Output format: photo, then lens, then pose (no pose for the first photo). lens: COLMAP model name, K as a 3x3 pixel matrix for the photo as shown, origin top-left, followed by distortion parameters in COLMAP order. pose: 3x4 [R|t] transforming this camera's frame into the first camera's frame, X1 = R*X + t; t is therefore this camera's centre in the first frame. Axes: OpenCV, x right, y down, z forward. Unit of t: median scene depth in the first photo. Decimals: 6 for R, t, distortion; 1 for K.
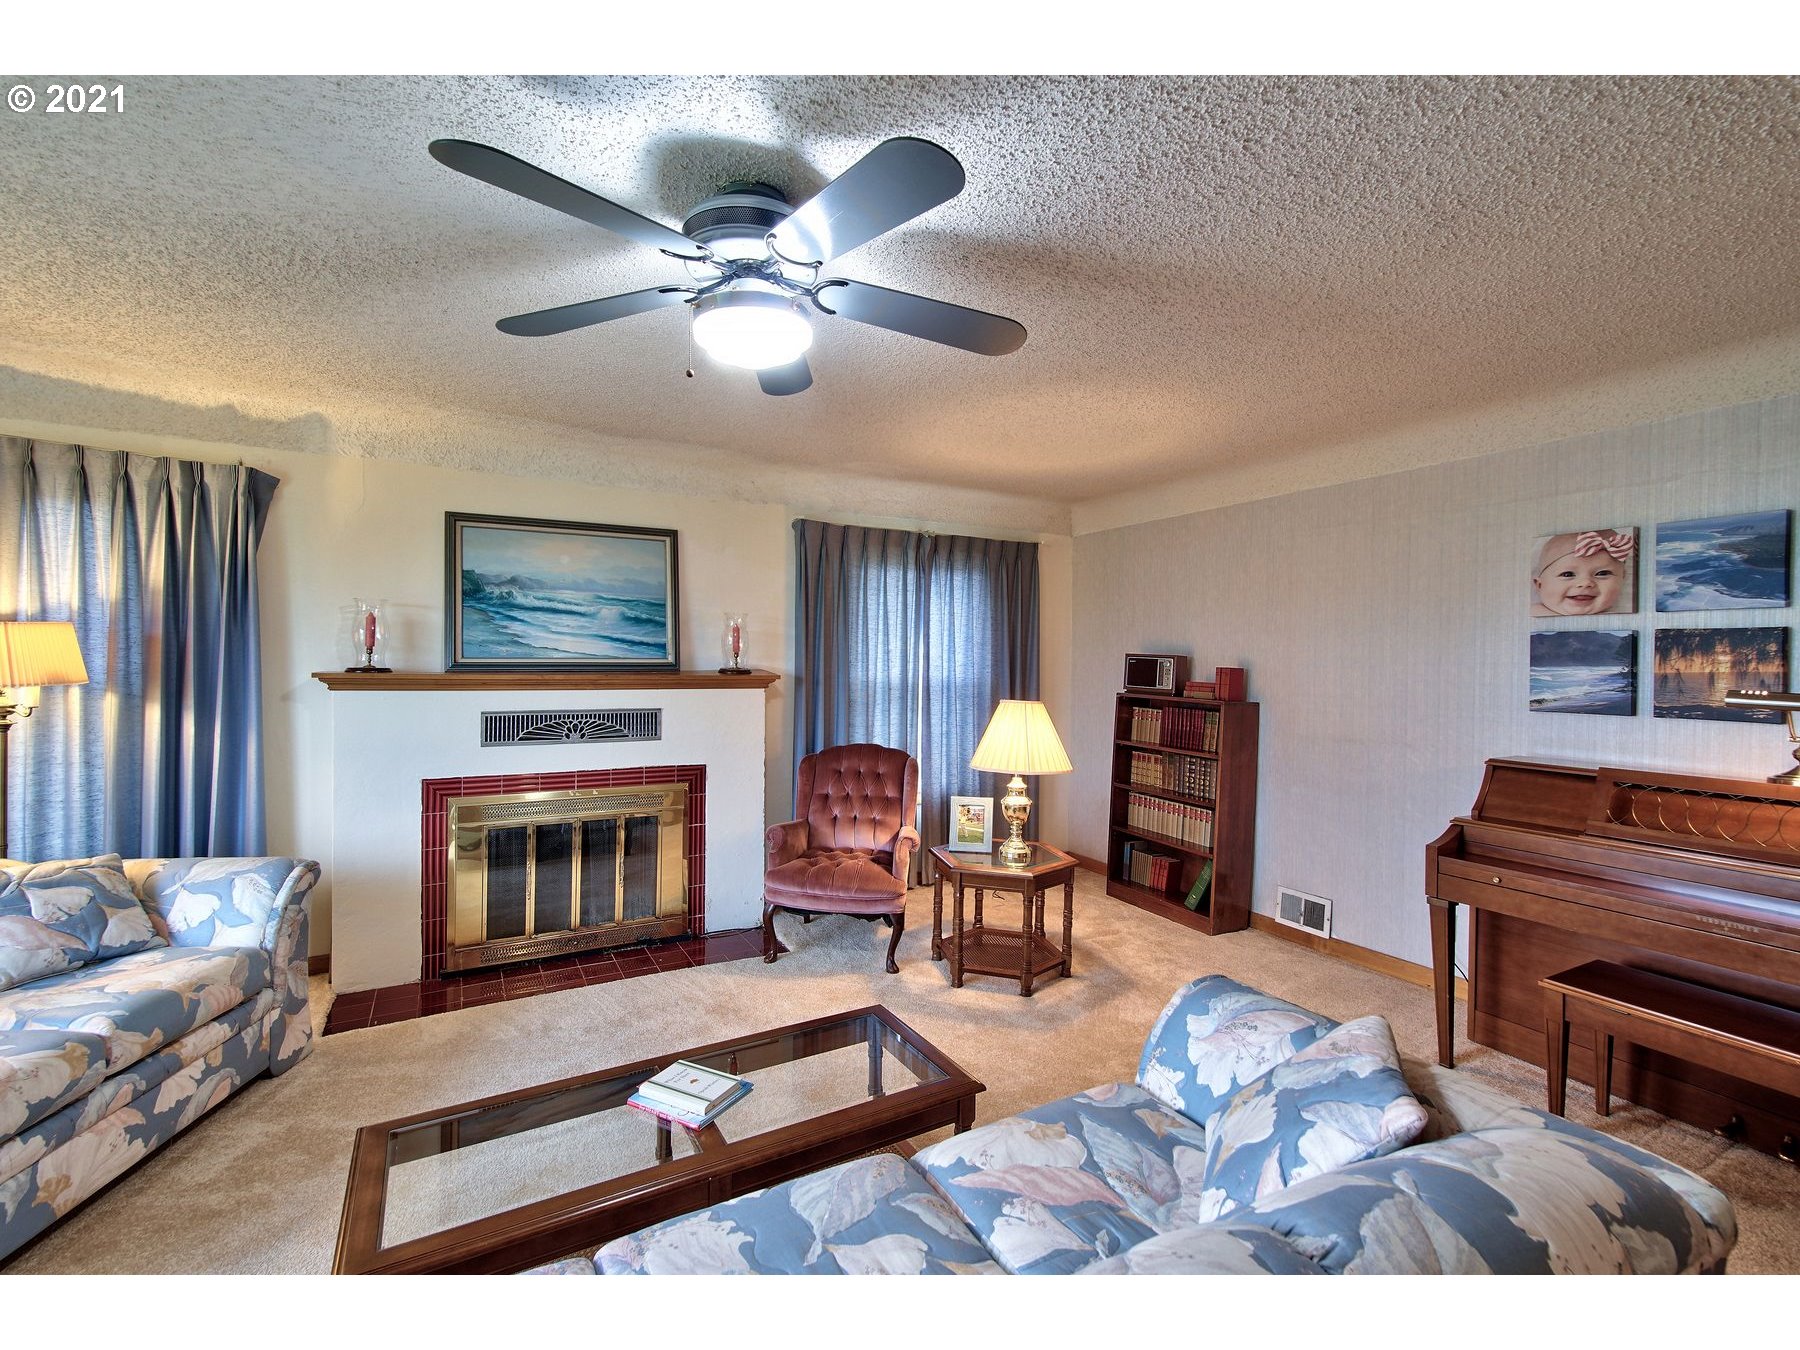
lens RADIAL K [[792.4, 0, 899.6], [0, 792.4, 669.0], [0, 0, 1]] dist [0.004578, 0.000788]
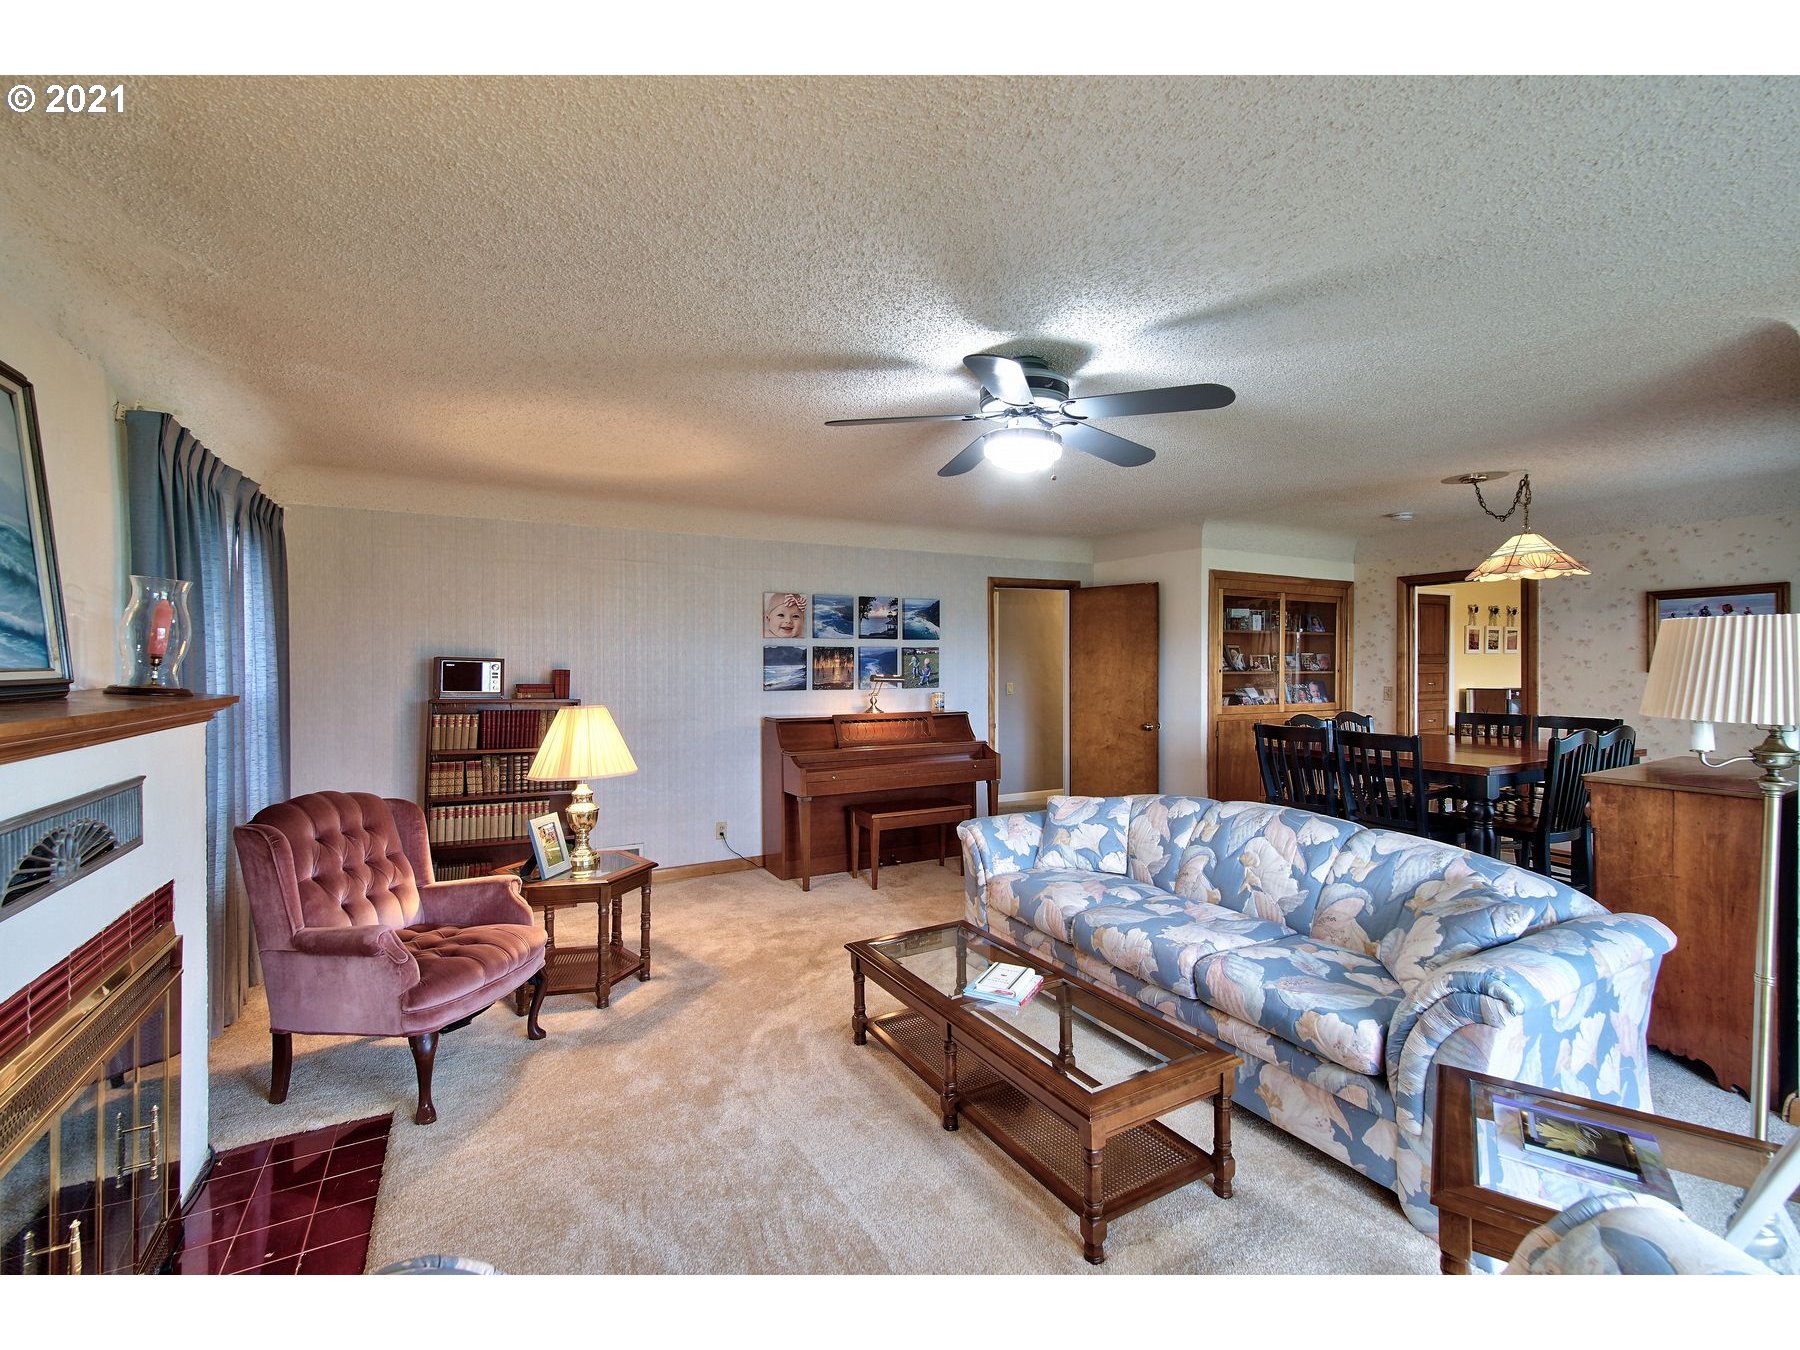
lens RADIAL K [[792.4, 0, 899.6], [0, 792.4, 669.0], [0, 0, 1]] dist [0.004578, 0.000788]
pose [[0.013605, -0.014605, 0.999801, -0.997051], [0.012985, 0.999812, 0.014429, -0.017986], [-0.999823, 0.012787, 0.013792, 0.708367]]
